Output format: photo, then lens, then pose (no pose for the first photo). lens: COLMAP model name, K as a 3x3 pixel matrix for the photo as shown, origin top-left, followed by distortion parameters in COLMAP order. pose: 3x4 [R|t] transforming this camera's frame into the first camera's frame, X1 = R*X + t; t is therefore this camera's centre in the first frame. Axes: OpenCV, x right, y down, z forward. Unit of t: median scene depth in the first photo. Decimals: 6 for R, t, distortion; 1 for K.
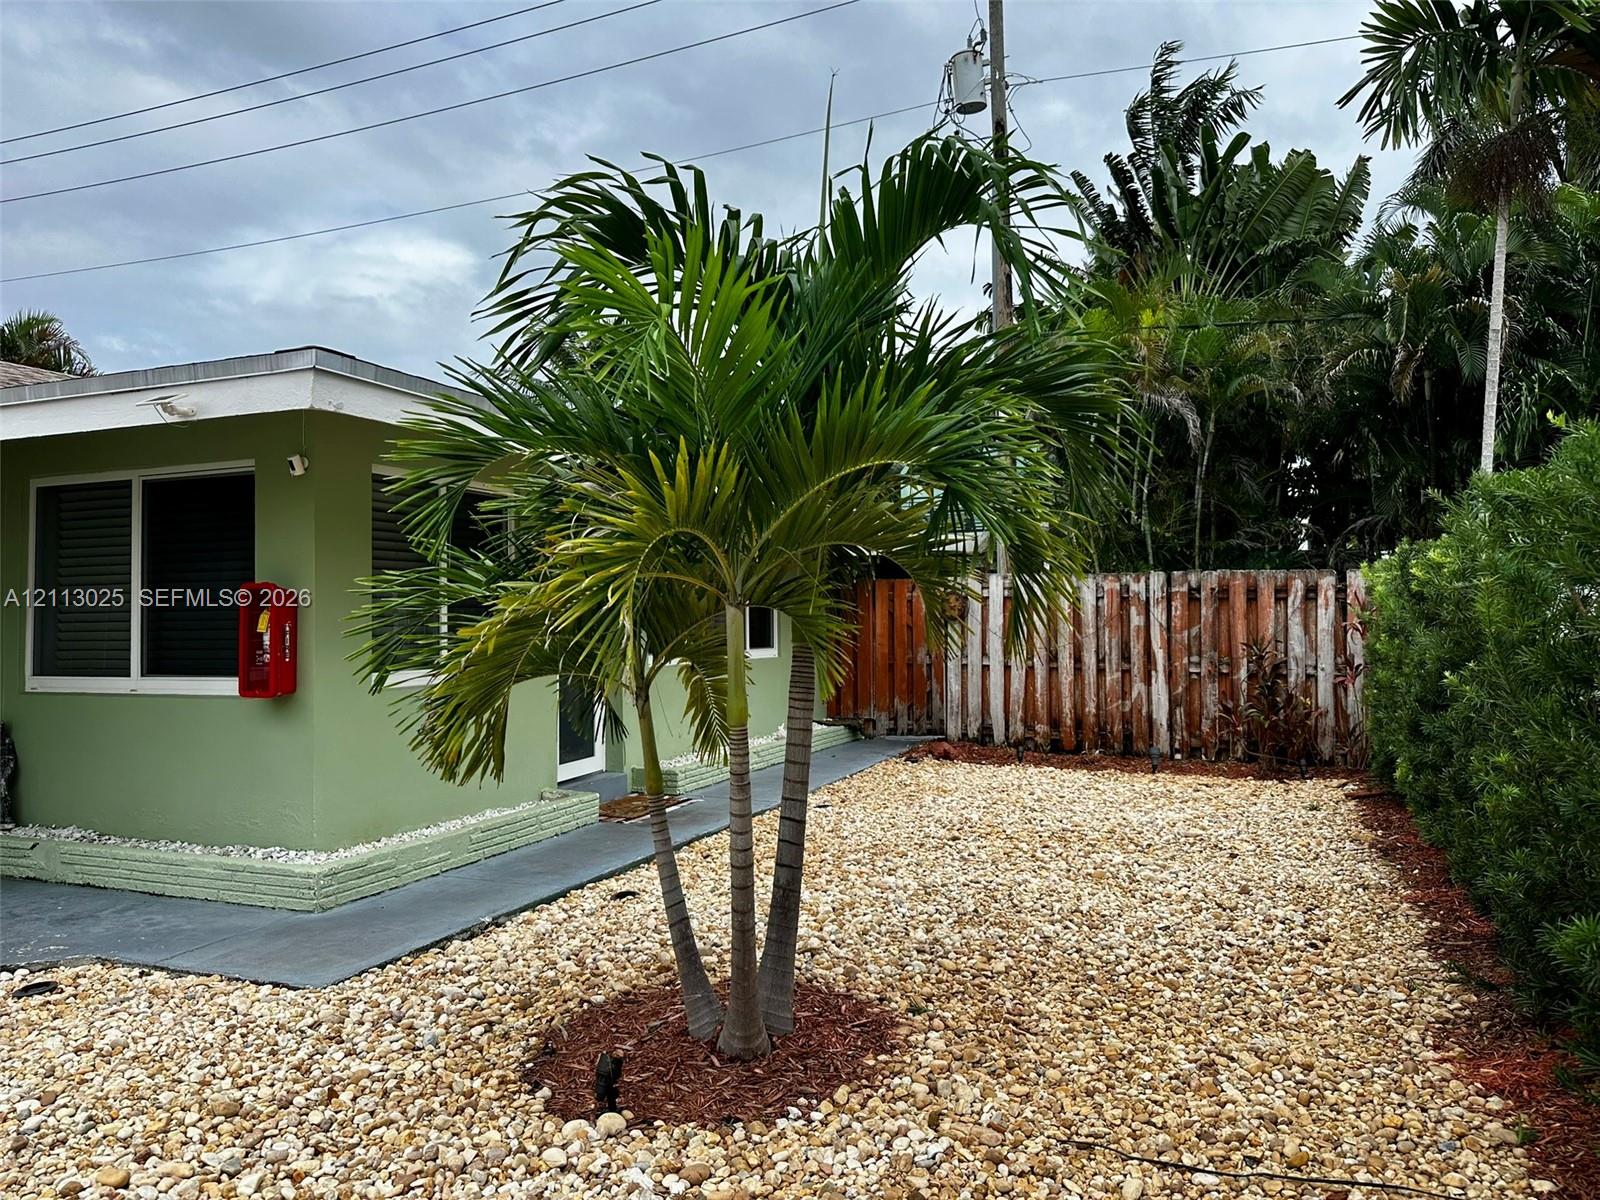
lens RADIAL K [[1123.0, 0, 798.3], [0, 1123.0, 605.7], [0, 0, 1]] dist [0.115944, -0.192254]
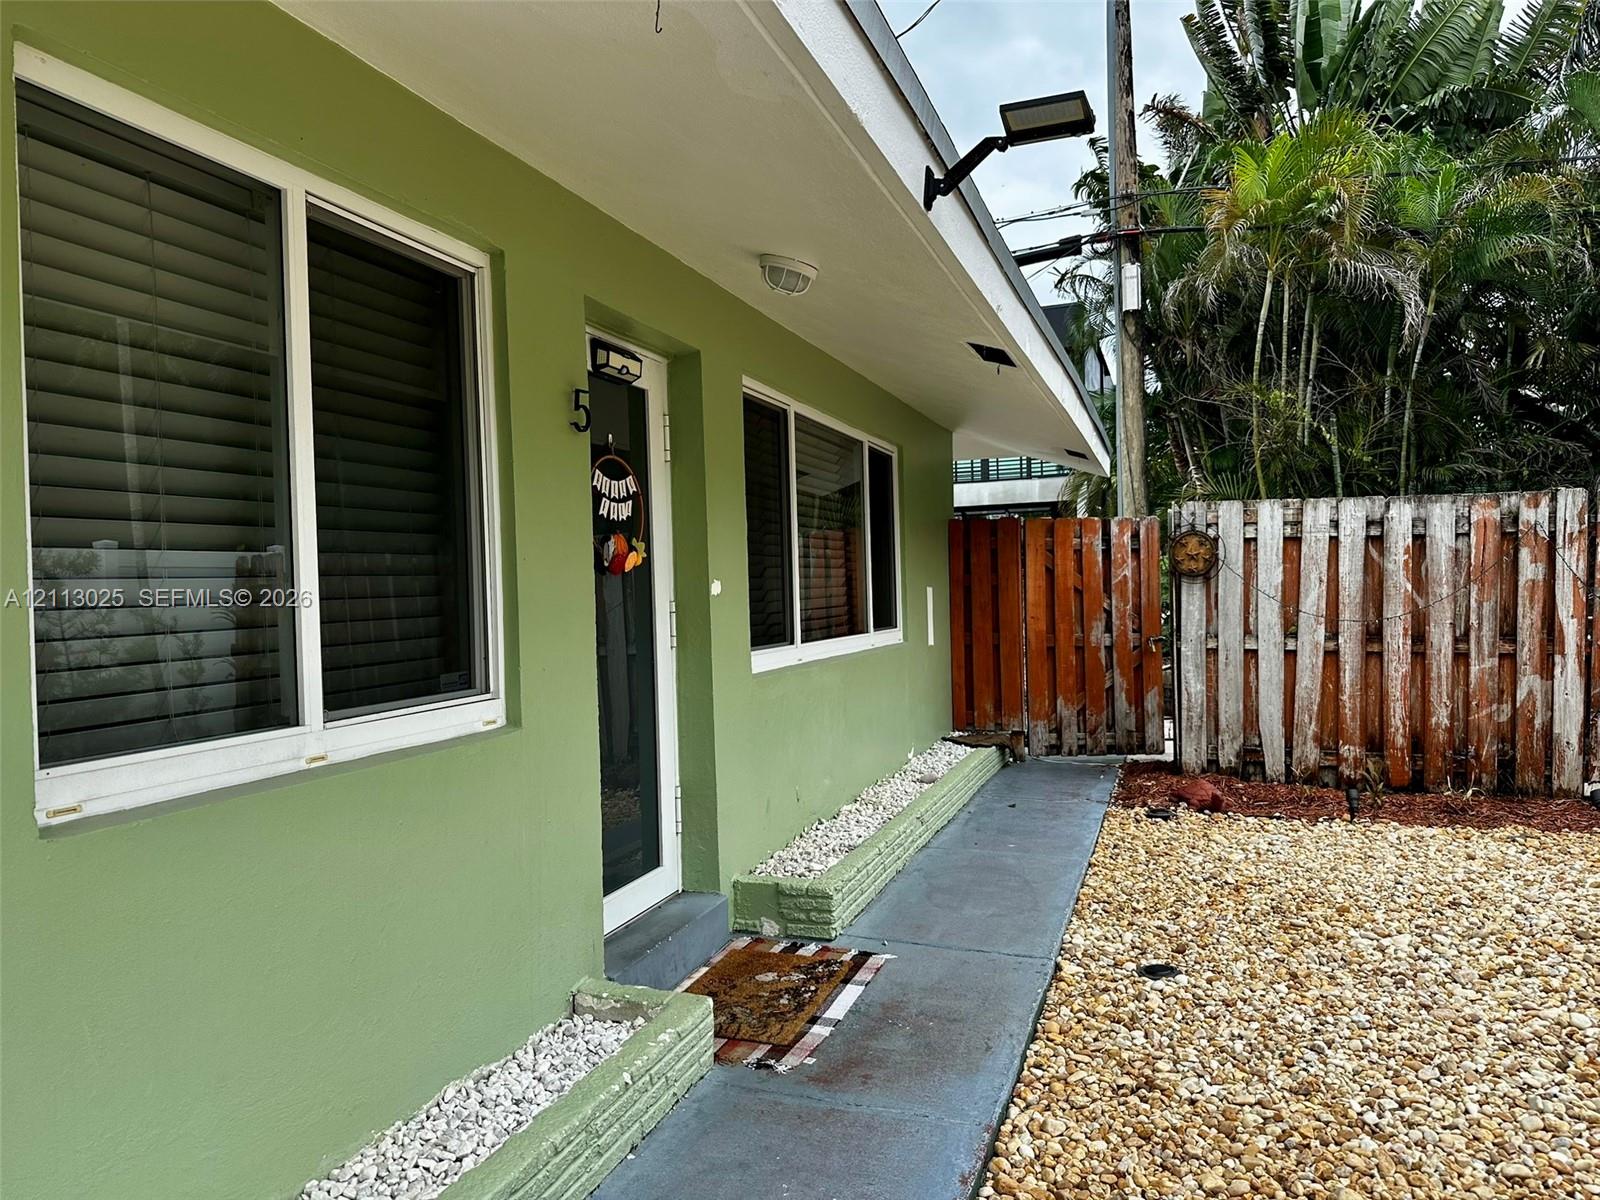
lens RADIAL K [[1142.0, 0, 798.4], [0, 1142.0, 614.2], [0, 0, 1]] dist [0.105887, -0.186220]
pose [[0.998933, -0.019441, 0.041898, -0.109479], [0.017960, 0.999211, 0.035429, 0.007006], [-0.042553, -0.034638, 0.998494, 0.396171]]
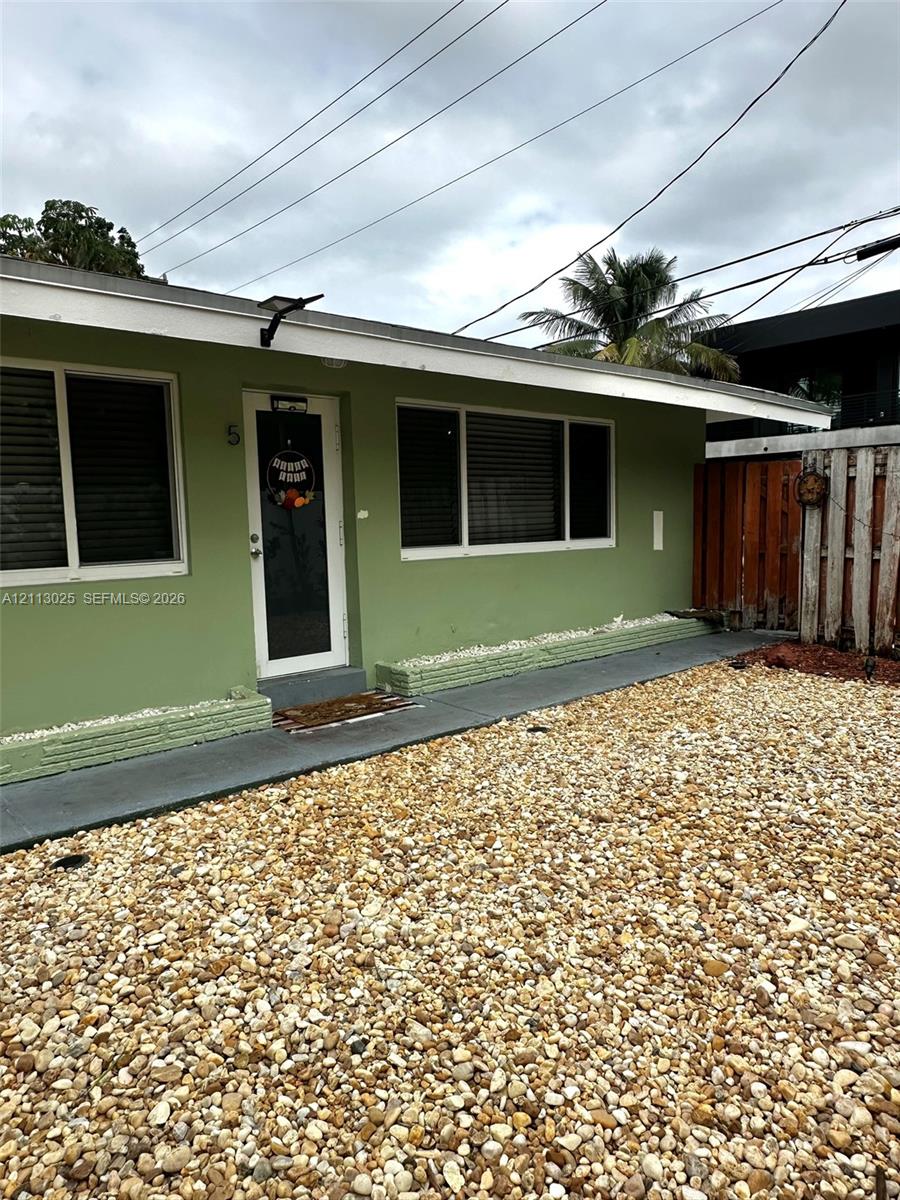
lens RADIAL K [[802.1, 0, 427.4], [0, 802.1, 616.7], [0, 0, 1]] dist [0.004091, 0.001611]
pose [[0.889191, 0.044979, -0.455319, 0.166678], [0.021772, 0.989869, 0.140304, 0.004750], [0.457017, -0.134670, 0.879204, 0.327772]]
